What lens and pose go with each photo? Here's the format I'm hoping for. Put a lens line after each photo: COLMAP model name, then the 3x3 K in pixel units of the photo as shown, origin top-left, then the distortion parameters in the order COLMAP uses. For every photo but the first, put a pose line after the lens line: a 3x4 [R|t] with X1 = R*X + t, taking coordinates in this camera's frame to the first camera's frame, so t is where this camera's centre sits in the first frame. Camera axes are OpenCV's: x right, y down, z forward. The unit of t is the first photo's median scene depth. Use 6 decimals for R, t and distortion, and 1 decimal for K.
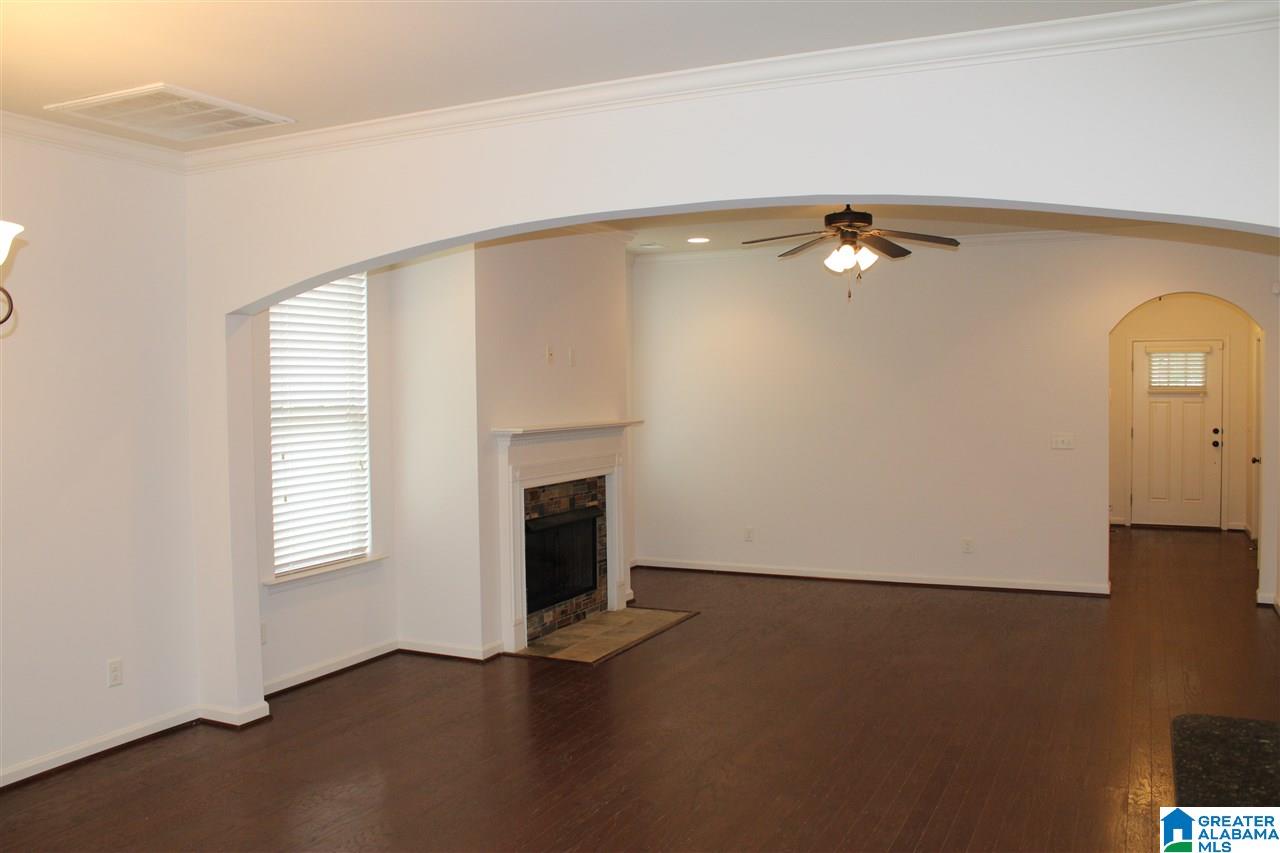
lens RADIAL K [[1054.8, 0, 646.4], [0, 1054.8, 425.9], [0, 0, 1]] dist [-0.175469, 0.146800]
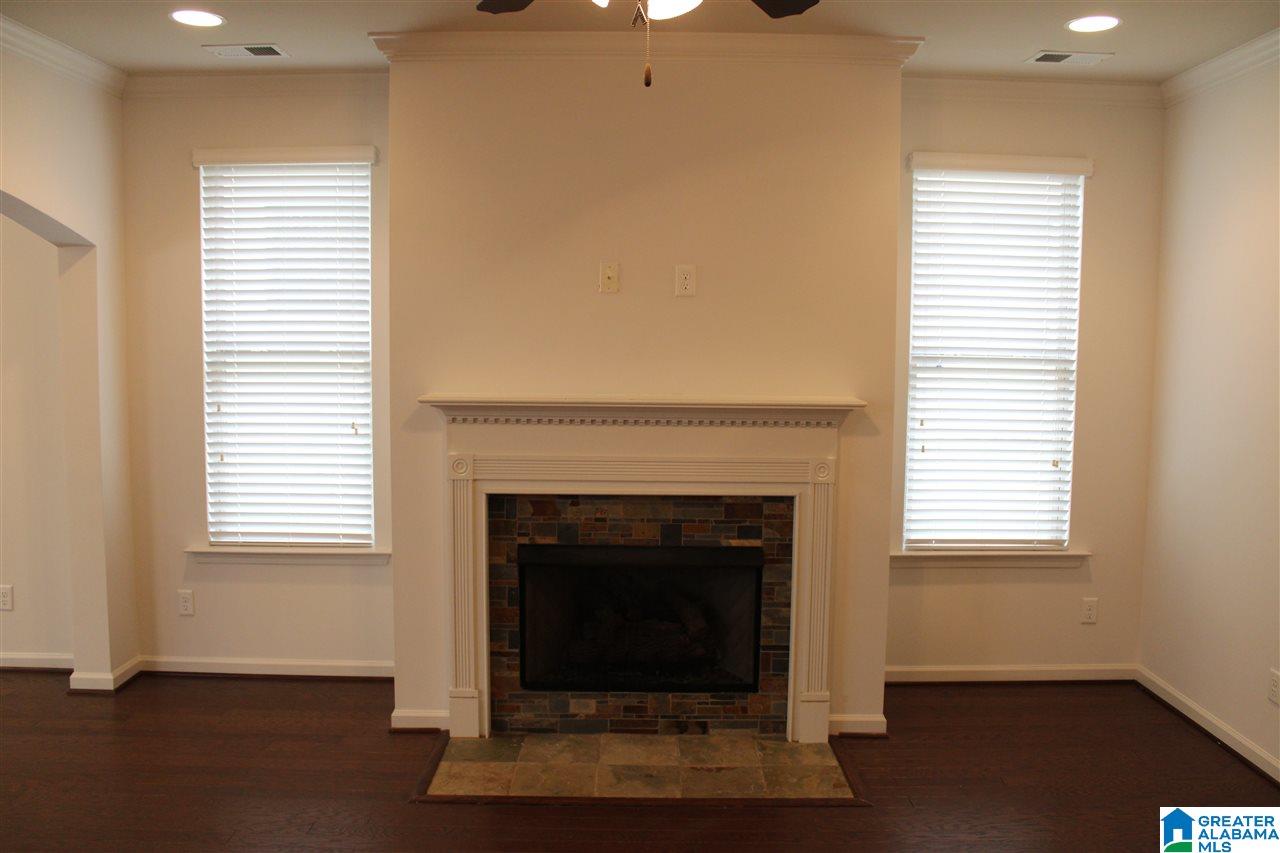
lens RADIAL K [[1054.8, 0, 646.4], [0, 1054.8, 425.9], [0, 0, 1]] dist [-0.175469, 0.146800]
pose [[0.435649, 0.094573, -0.895135, 0.498882], [-0.049252, 0.995480, 0.081204, -0.037048], [0.898768, 0.008710, 0.438338, 0.835289]]
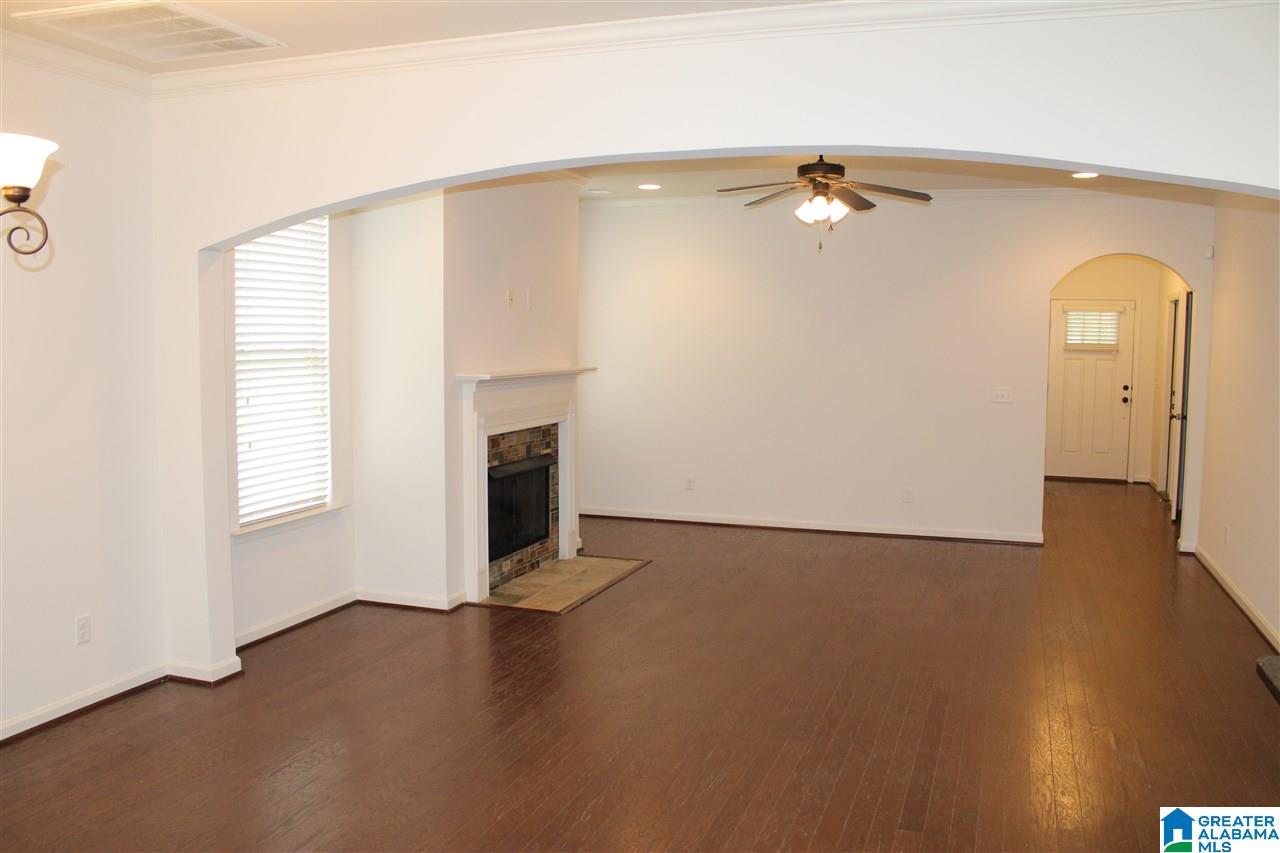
lens RADIAL K [[1054.8, 0, 646.4], [0, 1054.8, 425.9], [0, 0, 1]] dist [-0.175469, 0.146800]
pose [[0.993858, 0.008667, 0.110322, -0.079461], [-0.014018, 0.998757, 0.047822, 0.001660], [-0.109771, -0.049075, 0.992745, 0.012246]]
